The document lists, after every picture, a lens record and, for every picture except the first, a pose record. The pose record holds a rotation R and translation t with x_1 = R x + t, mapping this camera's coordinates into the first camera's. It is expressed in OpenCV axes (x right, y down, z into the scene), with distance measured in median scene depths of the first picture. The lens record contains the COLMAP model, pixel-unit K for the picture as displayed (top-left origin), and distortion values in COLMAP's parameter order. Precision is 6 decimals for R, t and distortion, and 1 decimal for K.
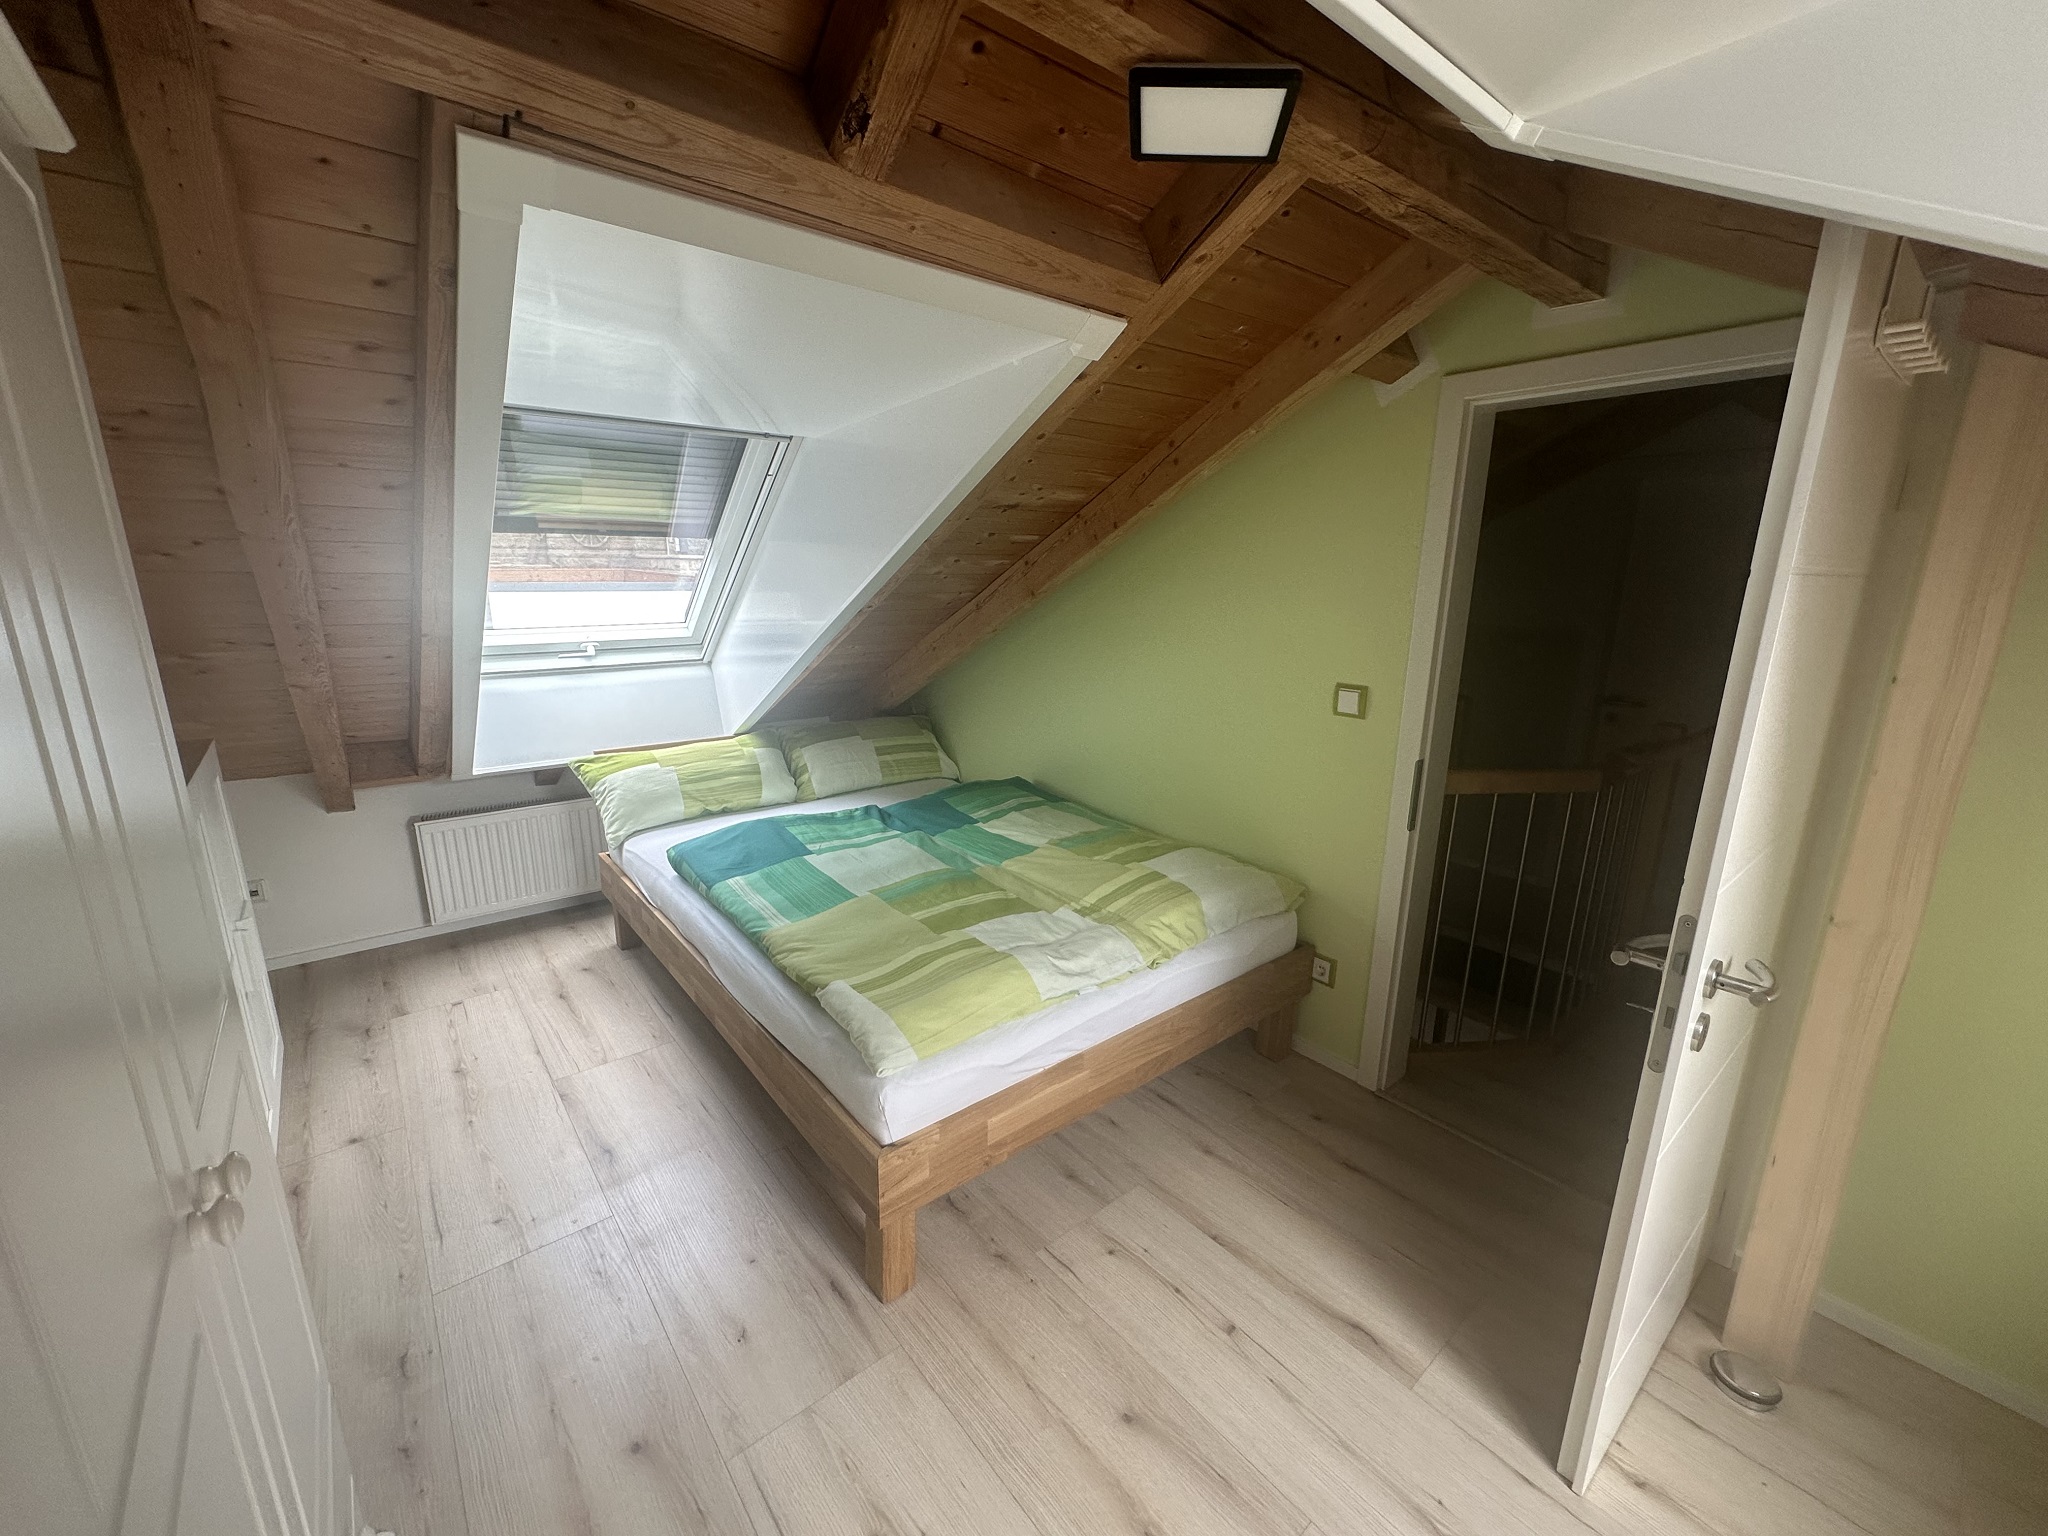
lens RADIAL K [[813.7, 0, 1024.5], [0, 813.7, 770.2], [0, 0, 1]] dist [-0.002752, 0.000362]
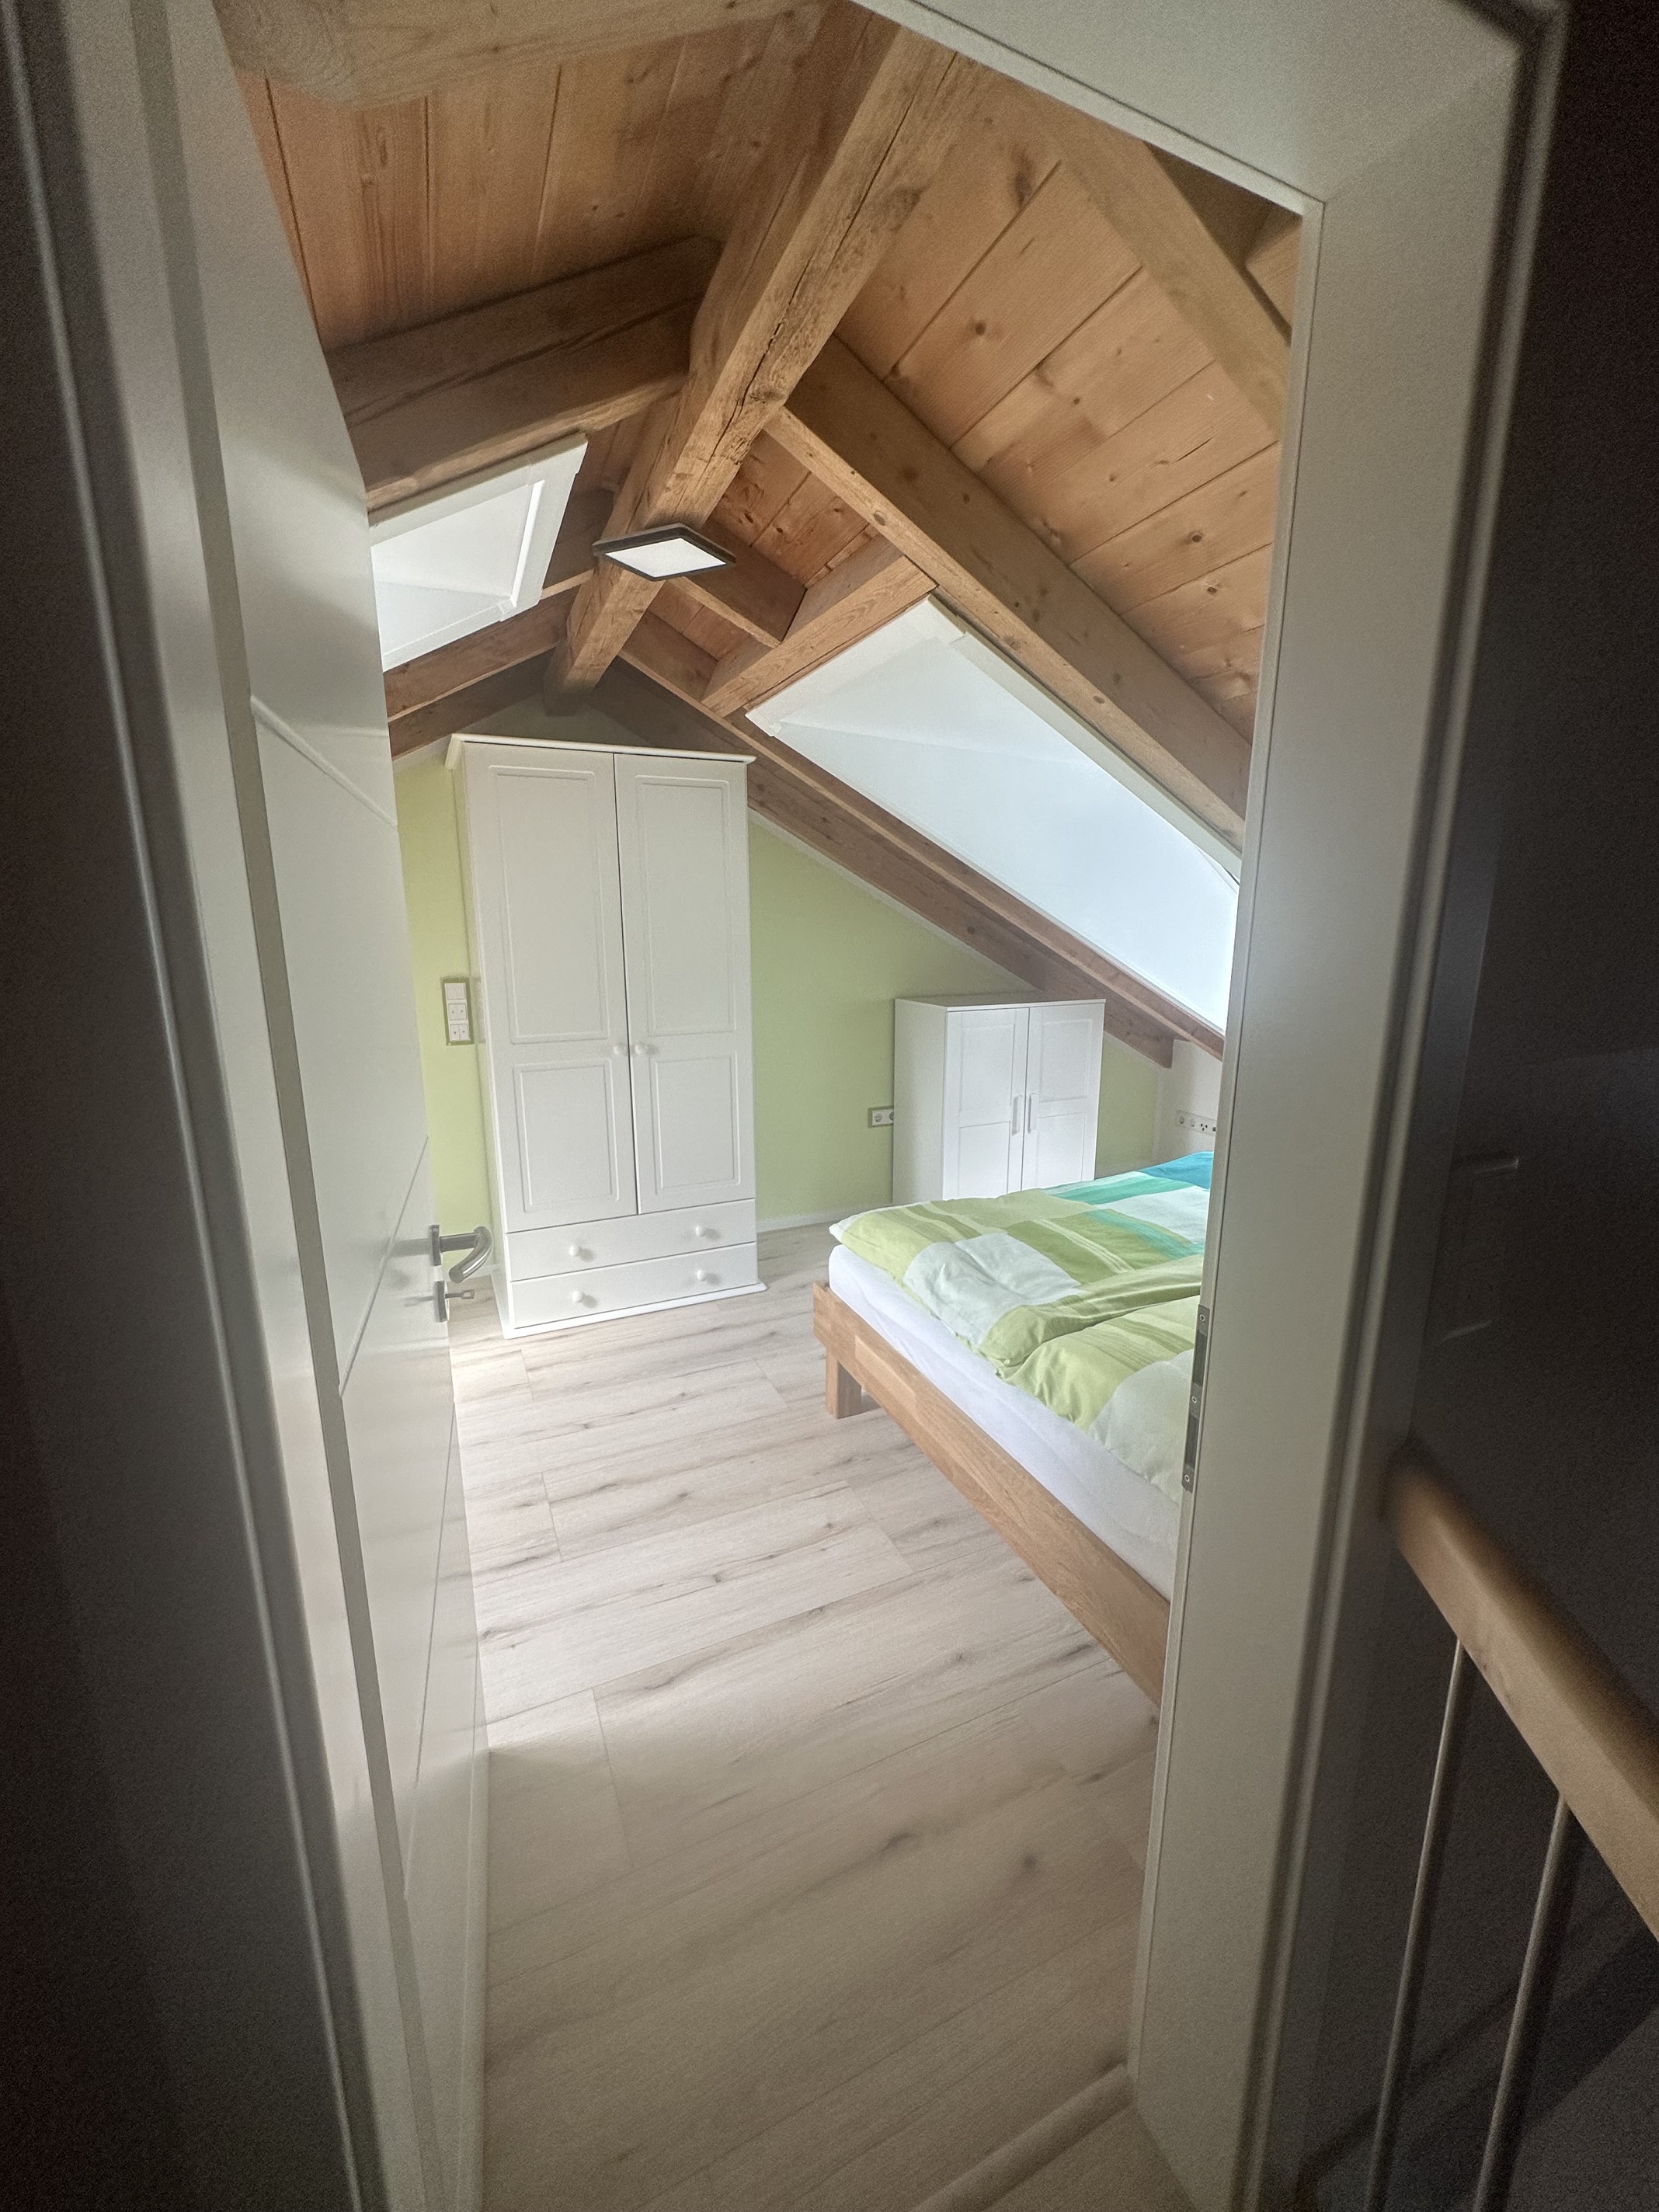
lens RADIAL K [[878.8, 0, 828.7], [0, 878.8, 1113.2], [0, 0, 1]] dist [-0.002752, 0.000362]
pose [[-0.262649, 0.198128, -0.944331, 0.833711], [-0.231495, 0.937168, 0.261011, -0.147962], [0.936710, 0.287162, -0.200281, 0.847060]]
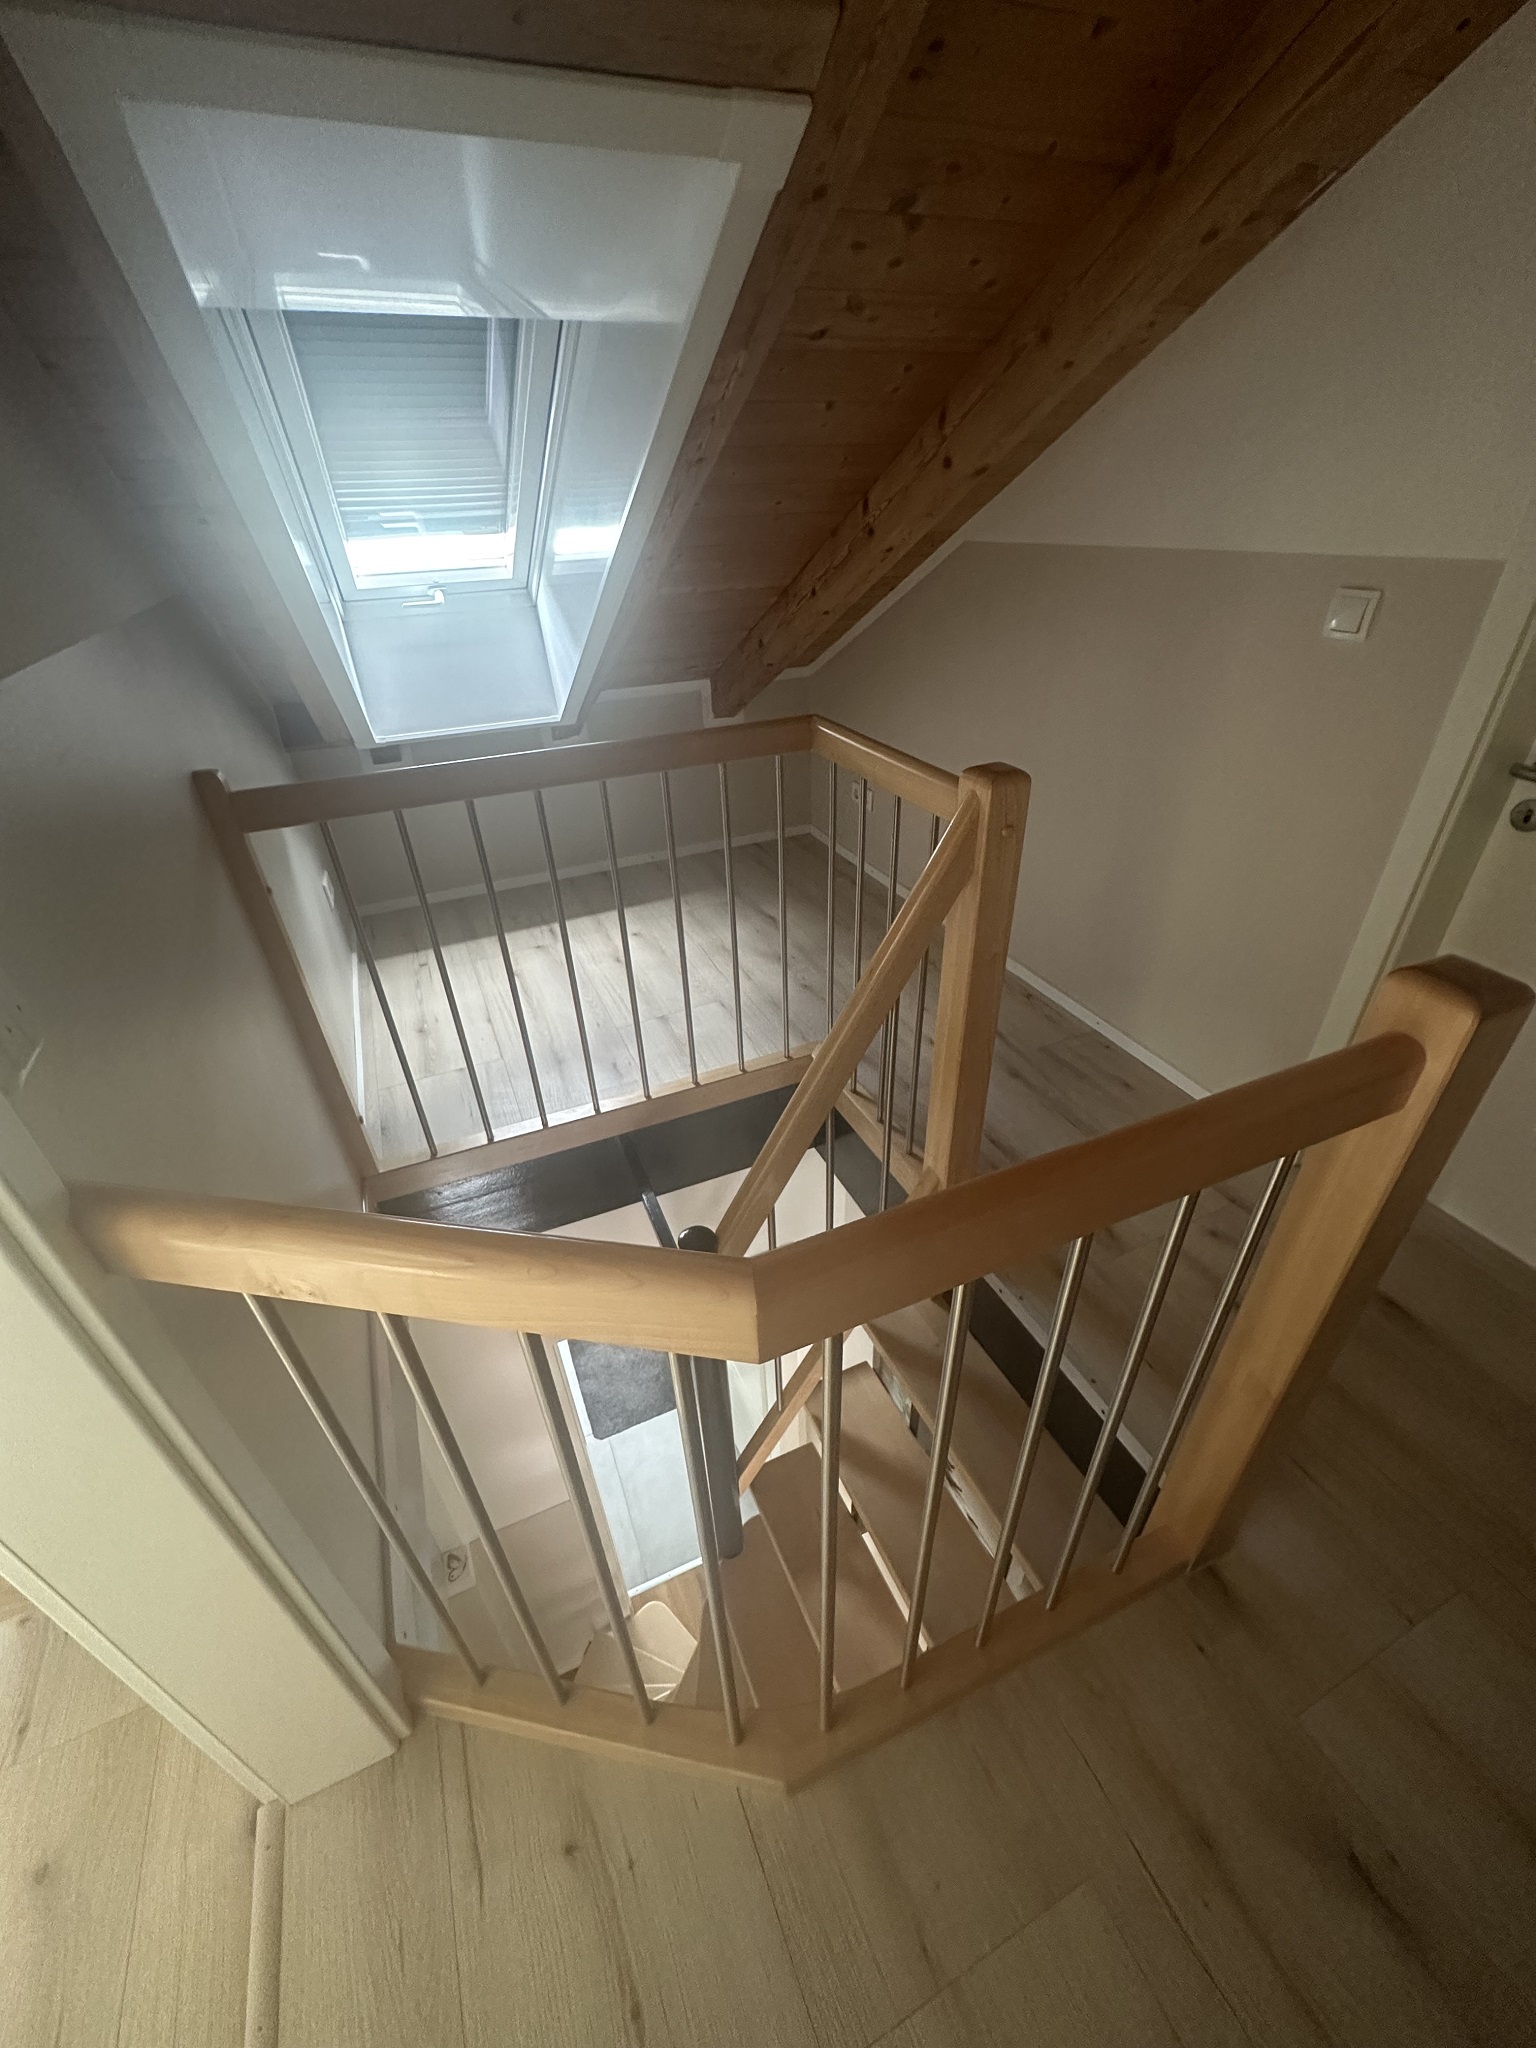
lens RADIAL K [[813.7, 0, 766.0], [0, 813.7, 1028.8], [0, 0, 1]] dist [-0.002752, 0.000362]
pose [[0.961964, 0.115513, -0.247550, 0.778092], [-0.026776, 0.941706, 0.335370, -0.148262], [0.271859, -0.315986, 0.908981, 0.851039]]
